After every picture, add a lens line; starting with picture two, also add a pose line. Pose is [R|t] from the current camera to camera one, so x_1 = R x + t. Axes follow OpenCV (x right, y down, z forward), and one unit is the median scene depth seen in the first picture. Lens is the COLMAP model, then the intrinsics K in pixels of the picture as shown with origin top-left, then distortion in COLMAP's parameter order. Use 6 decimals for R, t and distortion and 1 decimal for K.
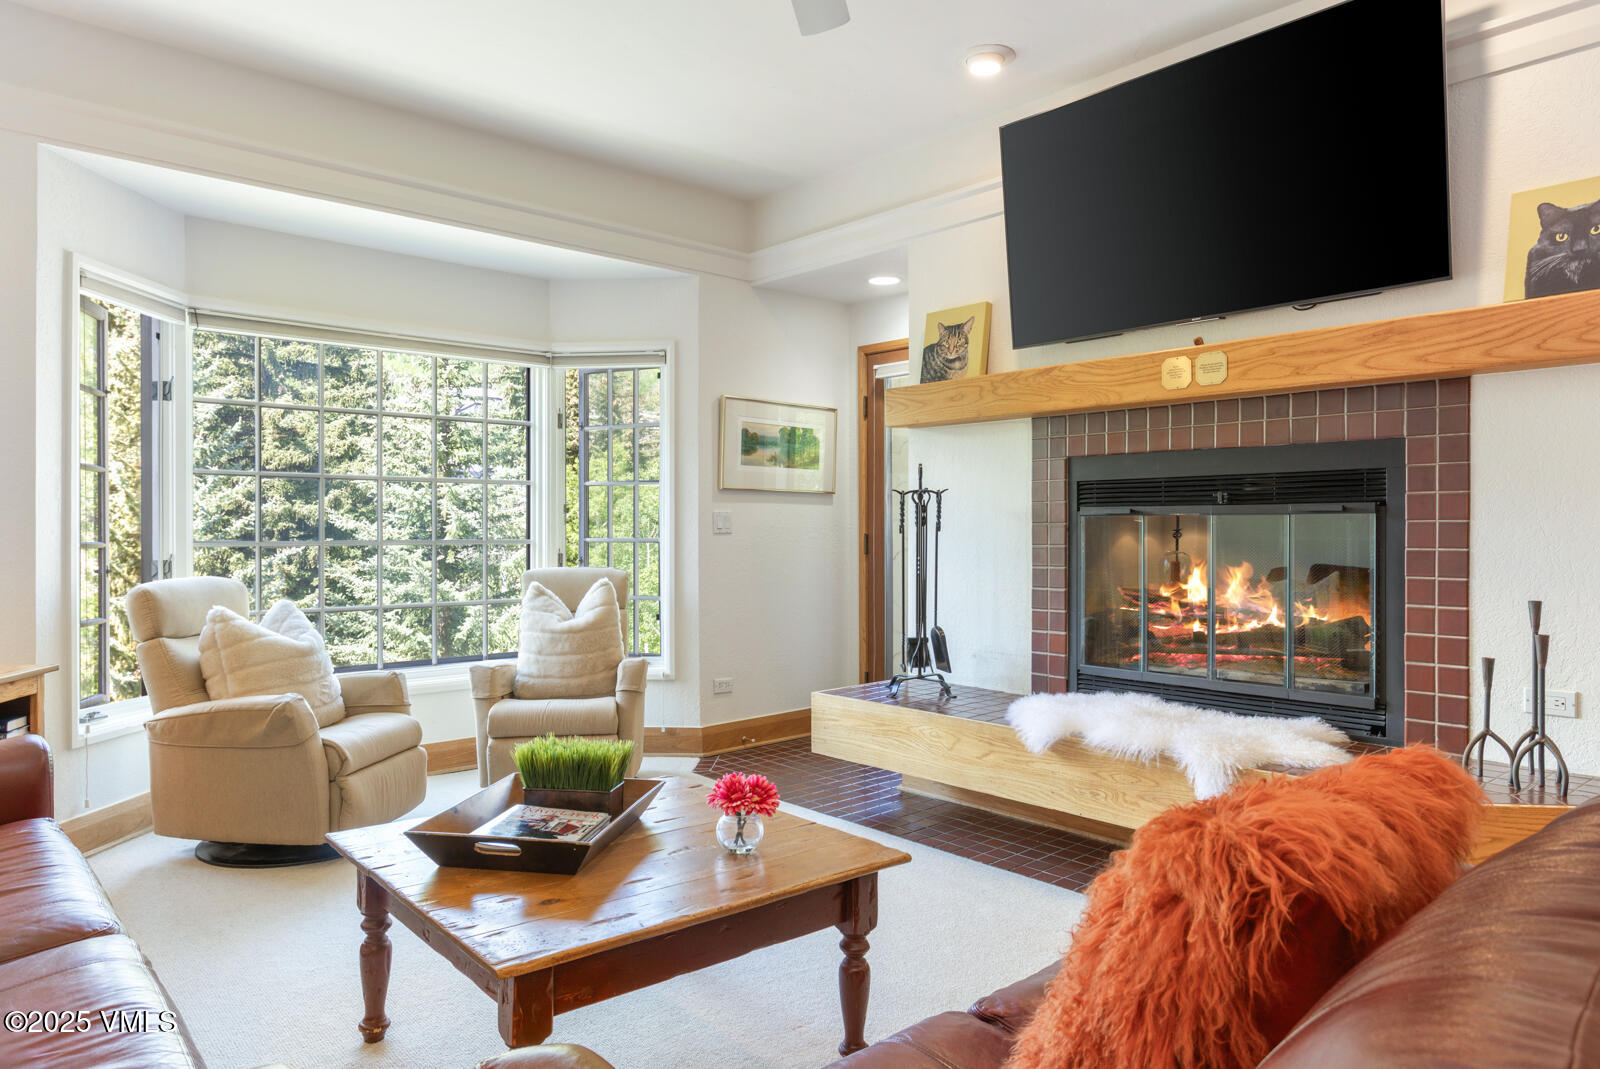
lens RADIAL K [[1079.8, 0, 812.4], [0, 1079.8, 540.0], [0, 0, 1]] dist [-0.005284, 0.020938]
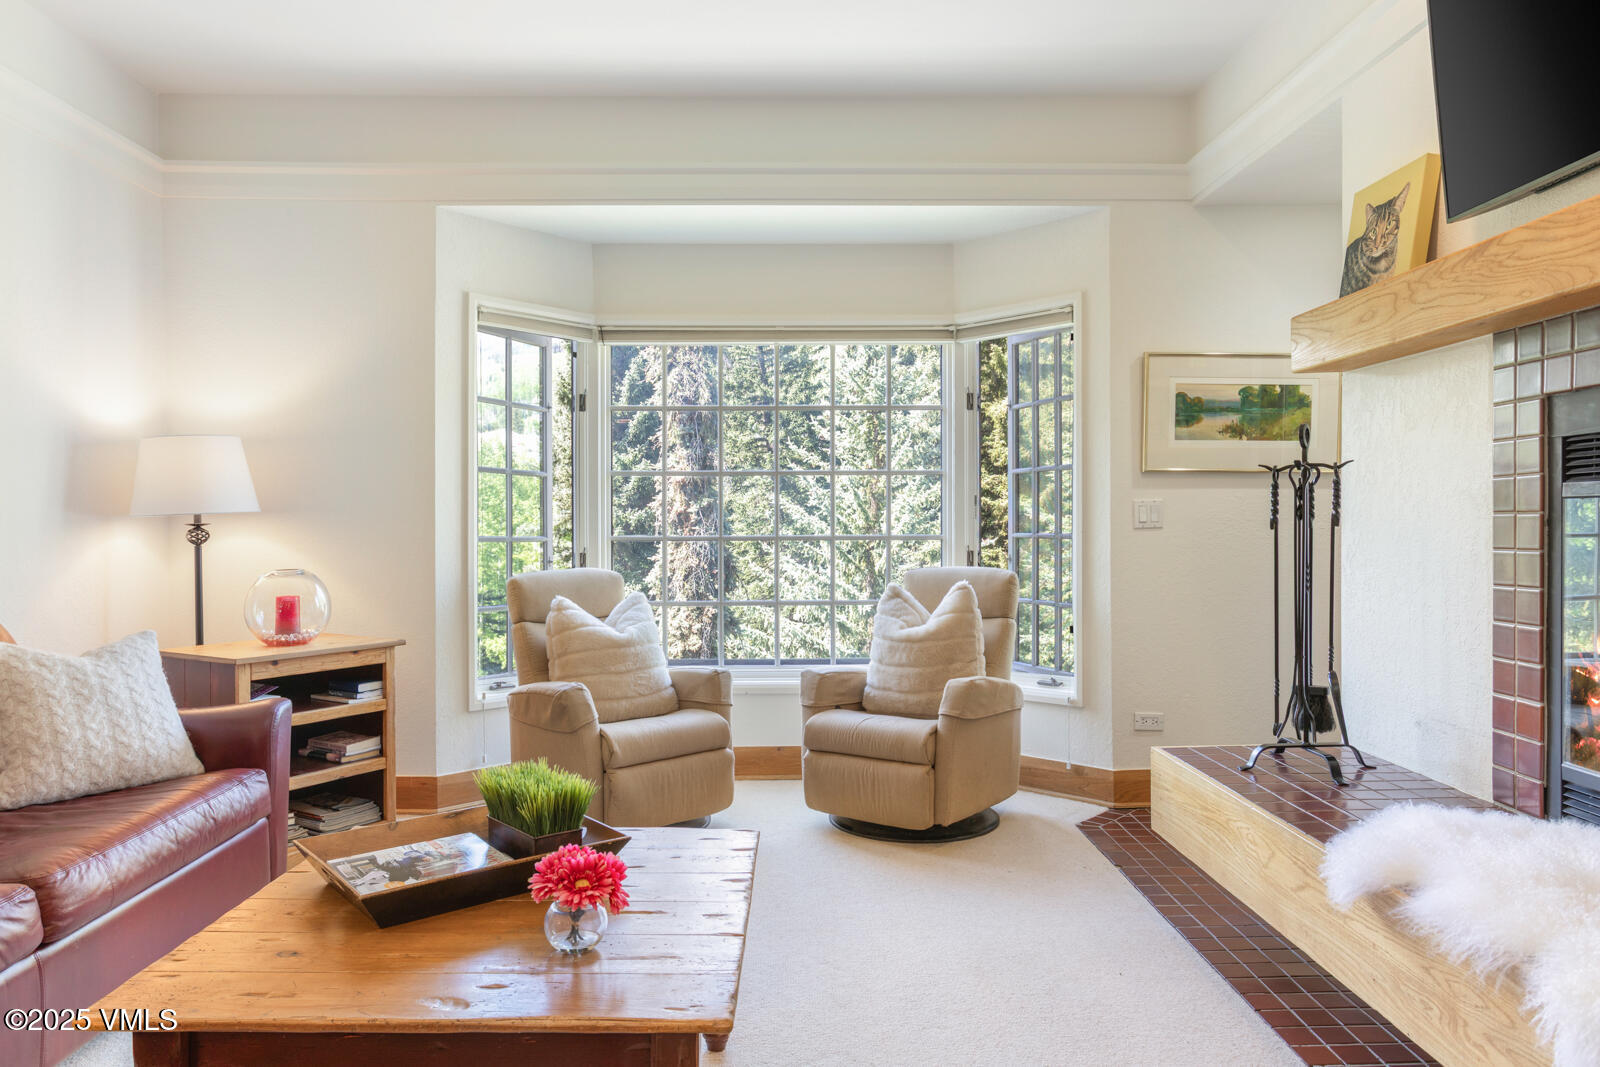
lens RADIAL K [[1079.8, 0, 797.5], [0, 1079.8, 540.9], [0, 0, 1]] dist [-0.005284, 0.020938]
pose [[0.741616, 0.007946, -0.670777, 0.311809], [-0.002088, 0.999952, 0.009537, -0.004817], [0.670821, -0.005672, 0.741597, 0.300158]]
